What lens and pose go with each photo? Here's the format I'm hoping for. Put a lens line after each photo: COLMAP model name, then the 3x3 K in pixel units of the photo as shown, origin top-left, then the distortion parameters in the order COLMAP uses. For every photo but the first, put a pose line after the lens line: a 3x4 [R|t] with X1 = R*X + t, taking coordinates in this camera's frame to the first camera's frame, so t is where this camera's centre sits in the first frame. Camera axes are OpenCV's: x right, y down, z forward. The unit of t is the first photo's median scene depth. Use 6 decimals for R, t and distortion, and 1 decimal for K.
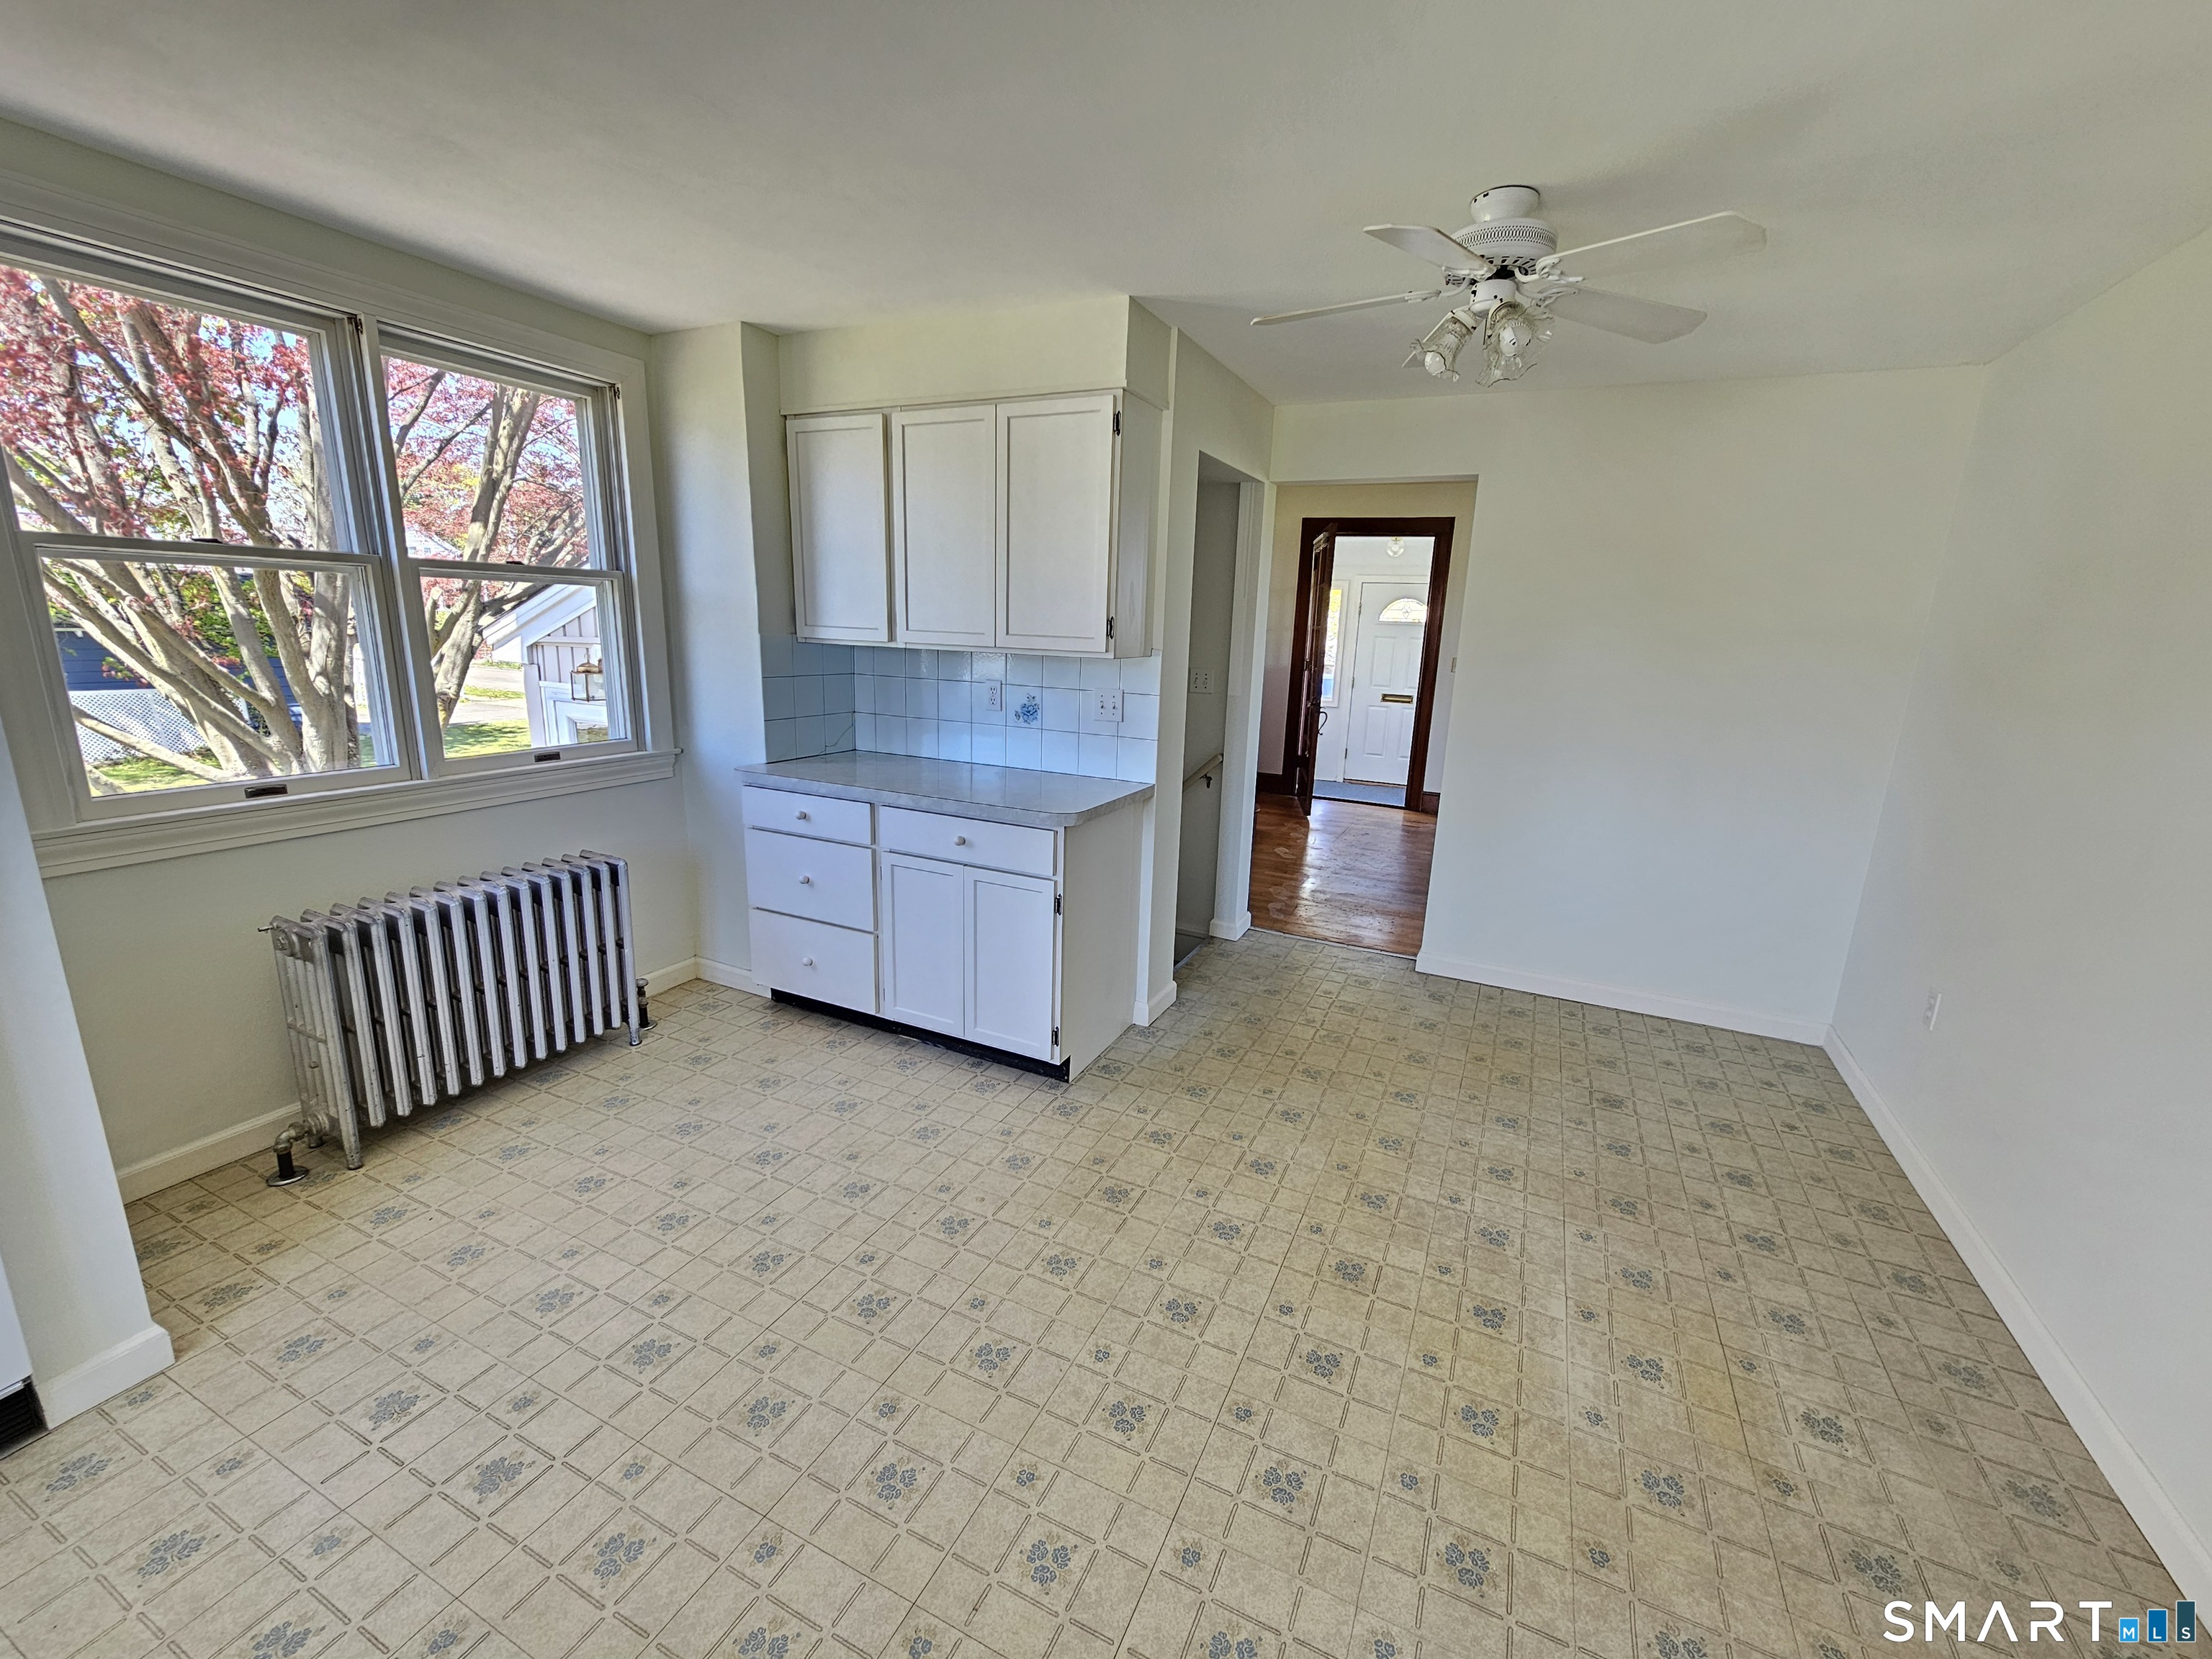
lens RADIAL K [[903.0, 0, 1103.9], [0, 903.0, 827.6], [0, 0, 1]] dist [0.001571, 0.001135]
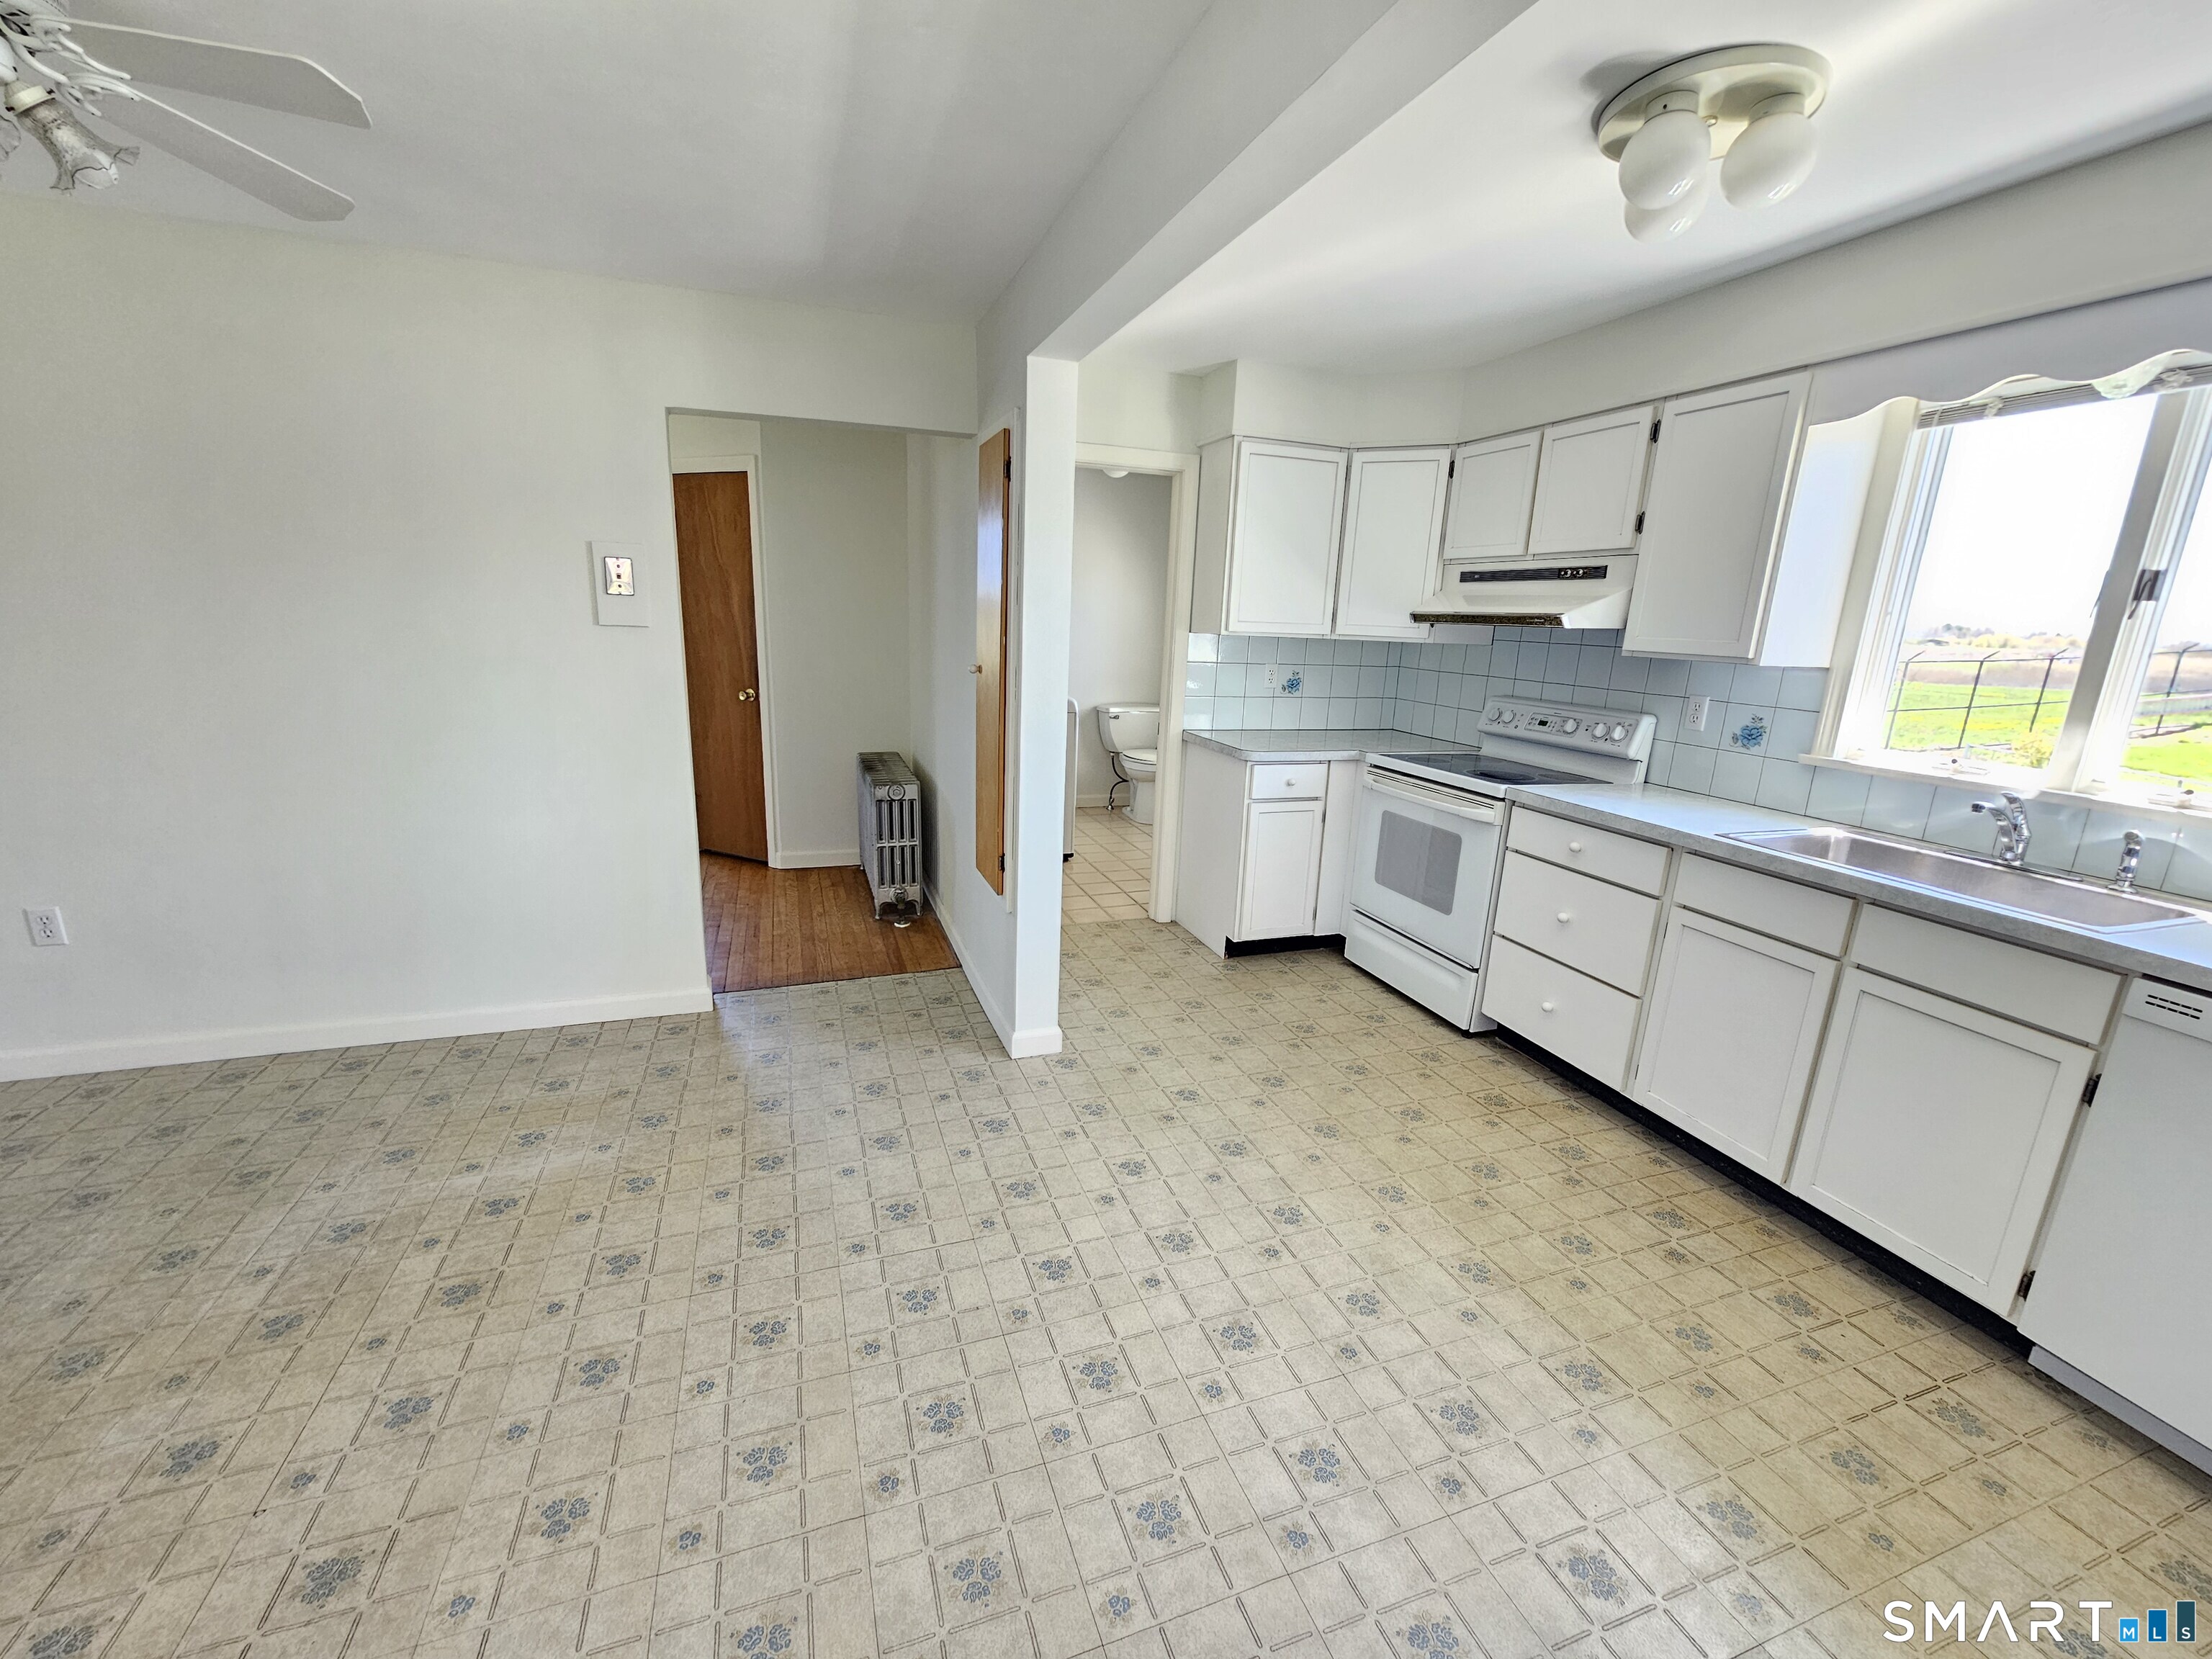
lens RADIAL K [[903.0, 0, 1108.6], [0, 903.0, 823.8], [0, 0, 1]] dist [0.001571, 0.001135]
pose [[-0.704911, -0.218485, 0.674808, -0.772188], [0.101336, 0.910595, 0.400683, -0.256970], [-0.702020, 0.350828, -0.619748, 1.062304]]
